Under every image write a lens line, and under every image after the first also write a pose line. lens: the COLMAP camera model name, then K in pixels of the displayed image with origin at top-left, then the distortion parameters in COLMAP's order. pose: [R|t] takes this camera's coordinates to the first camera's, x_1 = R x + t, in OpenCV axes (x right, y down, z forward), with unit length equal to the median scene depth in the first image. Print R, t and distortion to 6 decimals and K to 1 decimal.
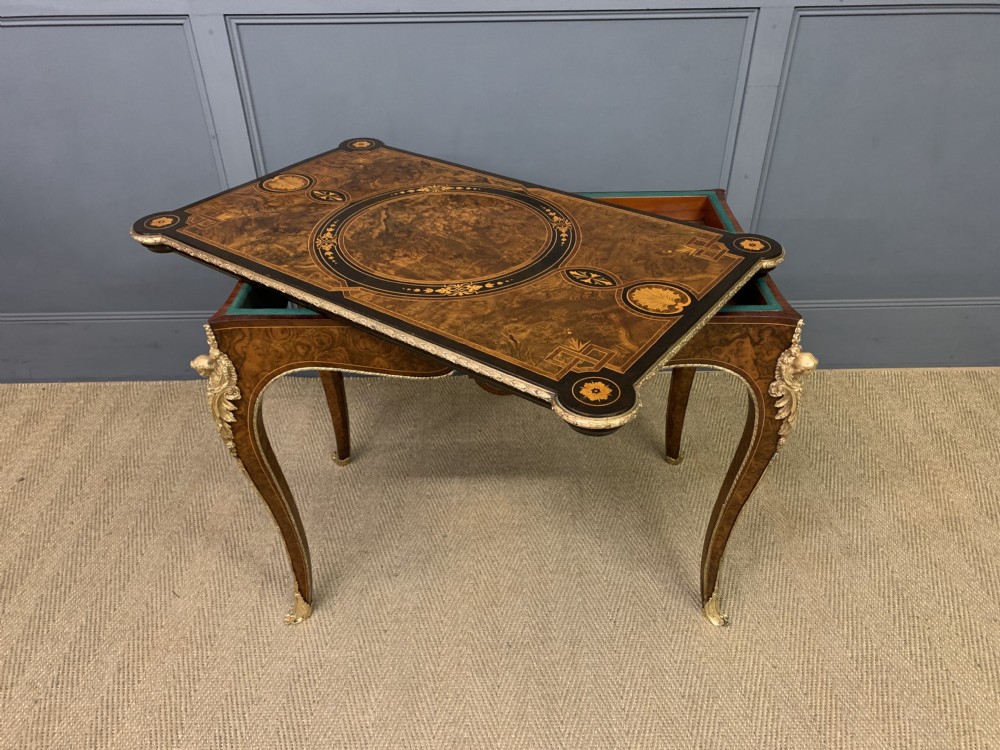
lens RADIAL K [[785.7, 0, 503.3], [0, 785.7, 387.2], [0, 0, 1]] dist [0.007268, 0.003042]
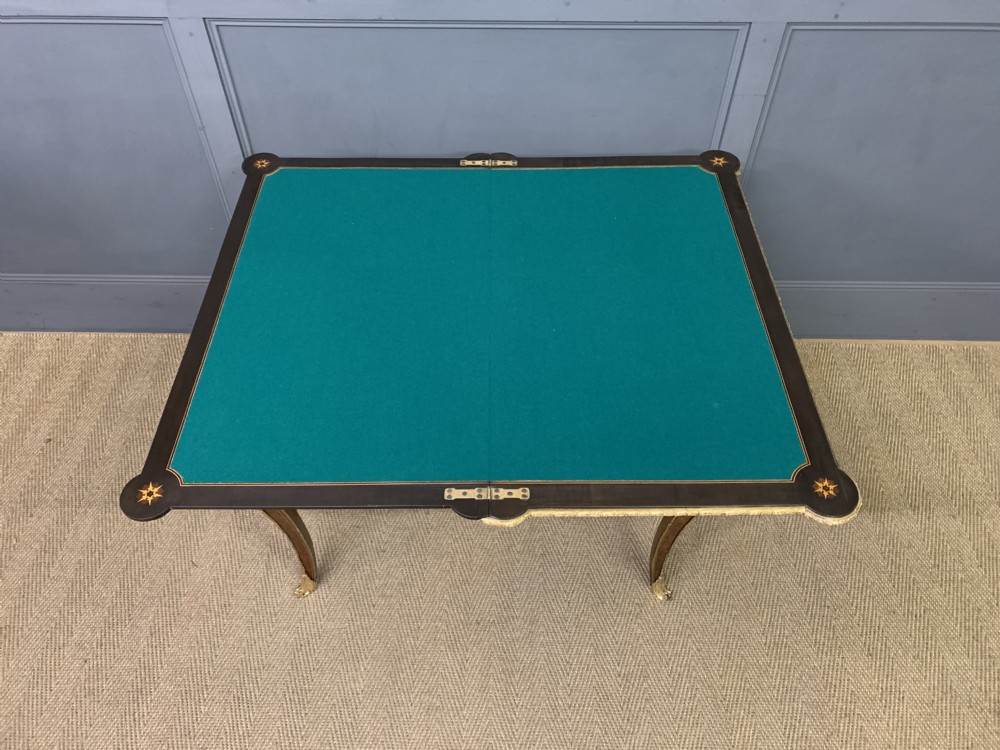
lens RADIAL K [[785.7, 0, 502.6], [0, 785.7, 384.4], [0, 0, 1]] dist [0.007268, 0.003042]
pose [[0.999545, 0.029334, -0.006969, 0.038173], [-0.026814, 0.970556, 0.239379, -0.273350], [0.013785, -0.239083, 0.970901, -0.056696]]
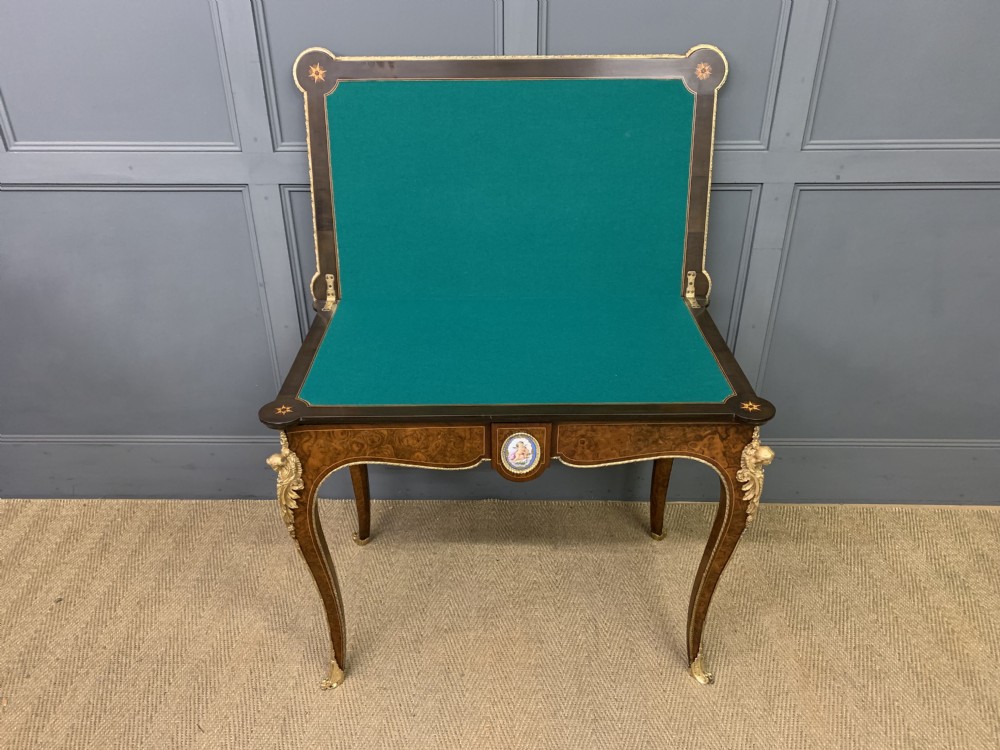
lens RADIAL K [[785.7, 0, 489.5], [0, 785.7, 364.2], [0, 0, 1]] dist [0.007268, 0.003042]
pose [[0.999231, 0.019896, -0.033776, -0.012693], [-0.023924, 0.992071, -0.123383, -0.087934], [0.031054, 0.124096, 0.991784, -0.066920]]
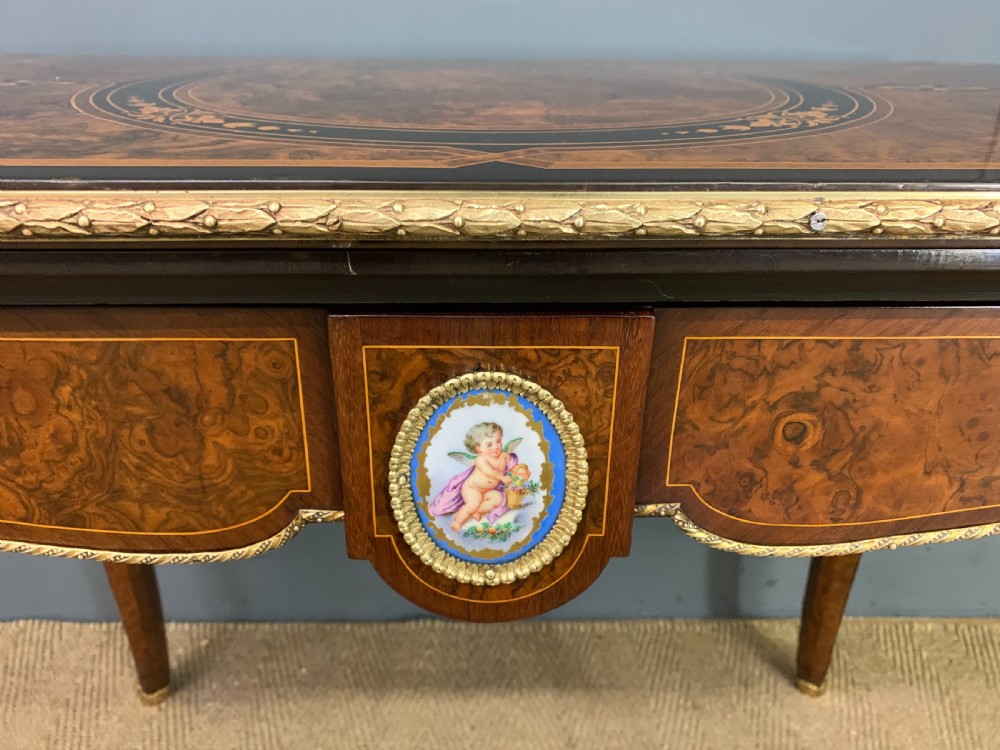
lens RADIAL K [[785.7, 0, 497.9], [0, 785.7, 351.9], [0, 0, 1]] dist [0.007268, 0.003042]
pose [[0.999838, 0.017122, 0.005548, -0.001069], [-0.015549, 0.976968, -0.212818, -0.099859], [-0.009065, 0.212697, 0.977076, 0.648029]]
